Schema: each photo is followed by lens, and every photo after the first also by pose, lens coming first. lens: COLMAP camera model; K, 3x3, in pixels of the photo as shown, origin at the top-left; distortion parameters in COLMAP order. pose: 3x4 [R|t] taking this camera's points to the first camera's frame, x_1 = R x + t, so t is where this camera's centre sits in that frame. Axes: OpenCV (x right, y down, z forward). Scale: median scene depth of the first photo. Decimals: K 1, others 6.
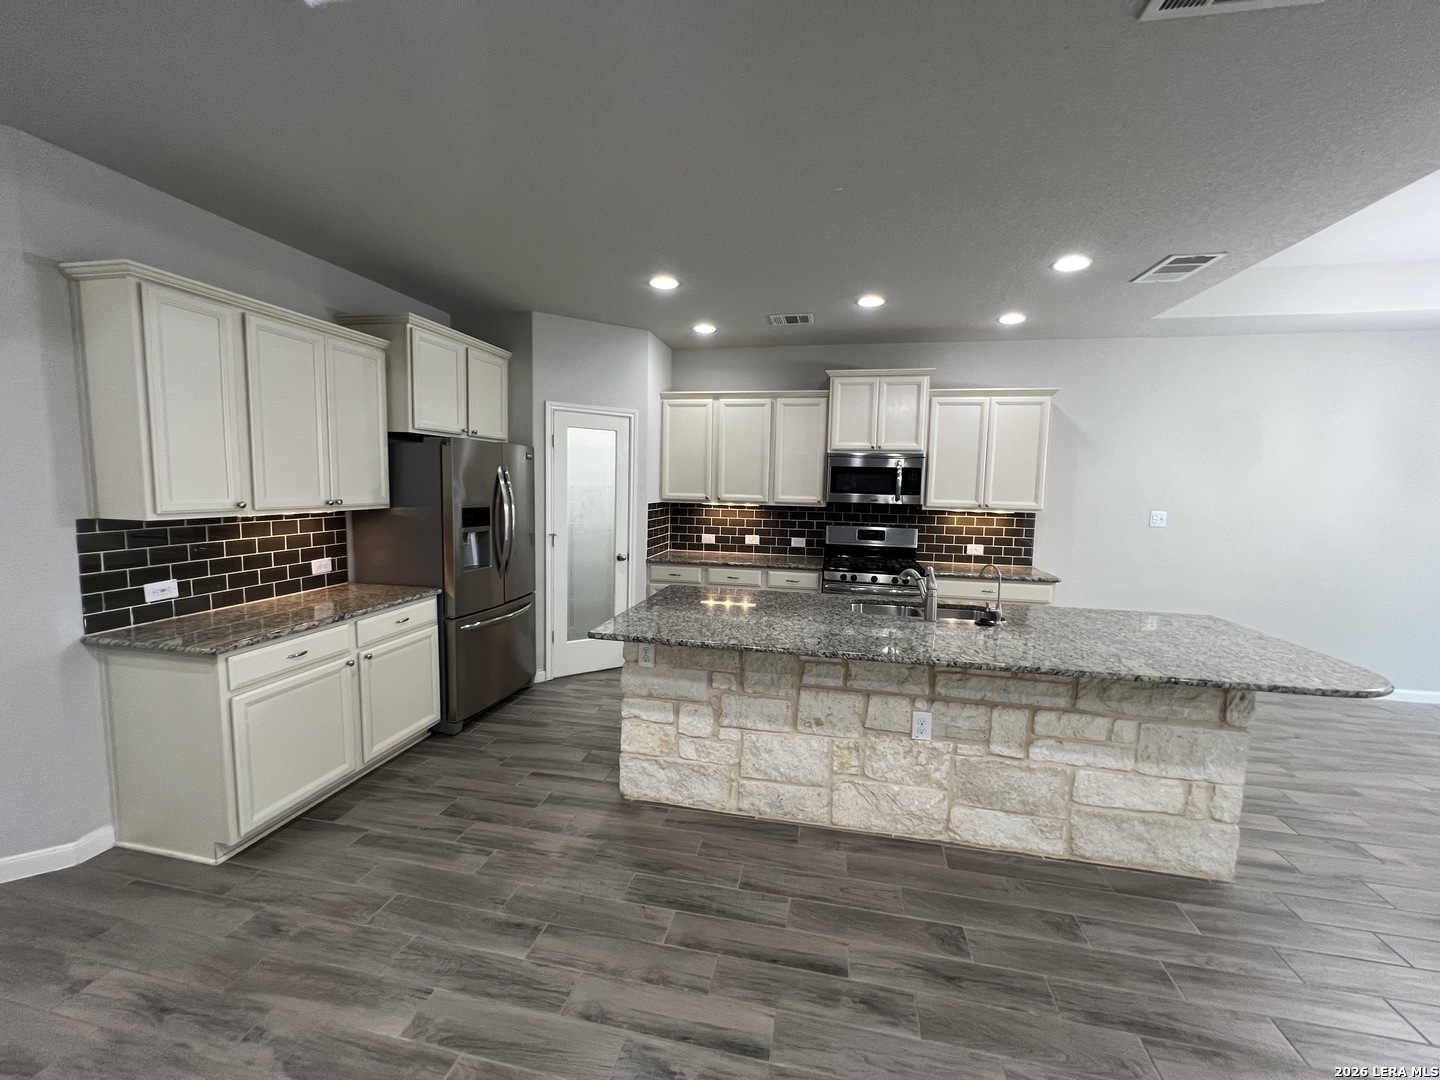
lens RADIAL K [[578.5, 0, 719.8], [0, 578.5, 536.3], [0, 0, 1]] dist [0.000709, -0.000169]
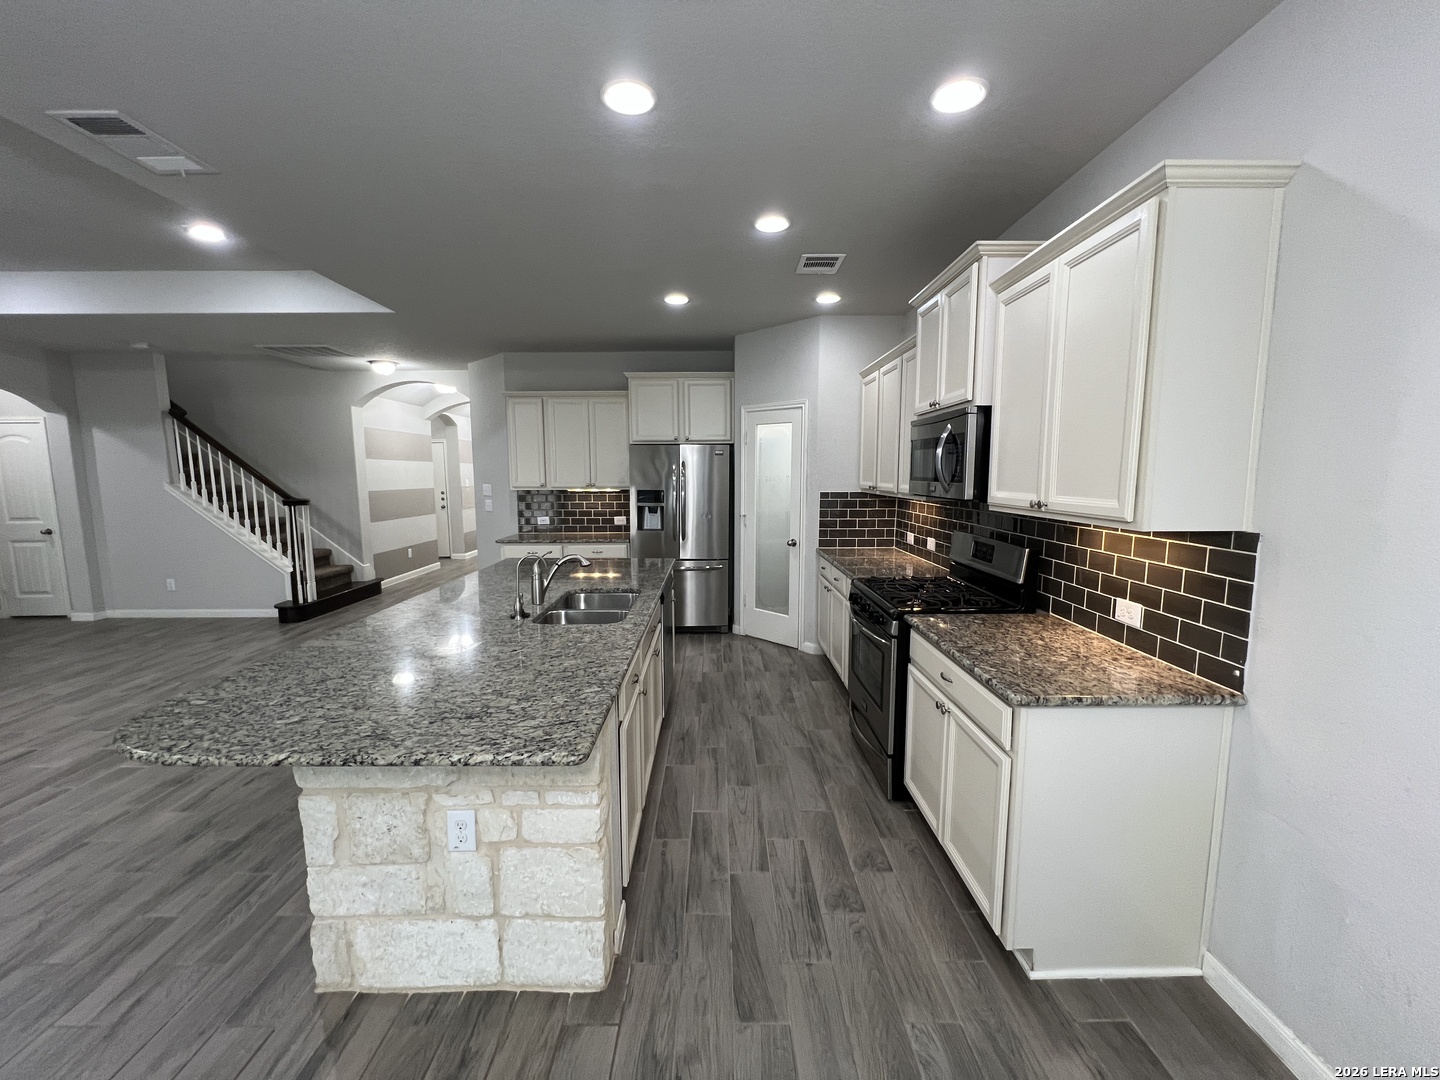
lens RADIAL K [[578.5, 0, 721.5], [0, 578.5, 541.1], [0, 0, 1]] dist [0.000709, -0.000169]
pose [[0.211354, 0.095755, -0.972708, 0.800894], [-0.082839, 0.993364, 0.079789, -0.038706], [0.973893, 0.063715, 0.217883, 0.628023]]
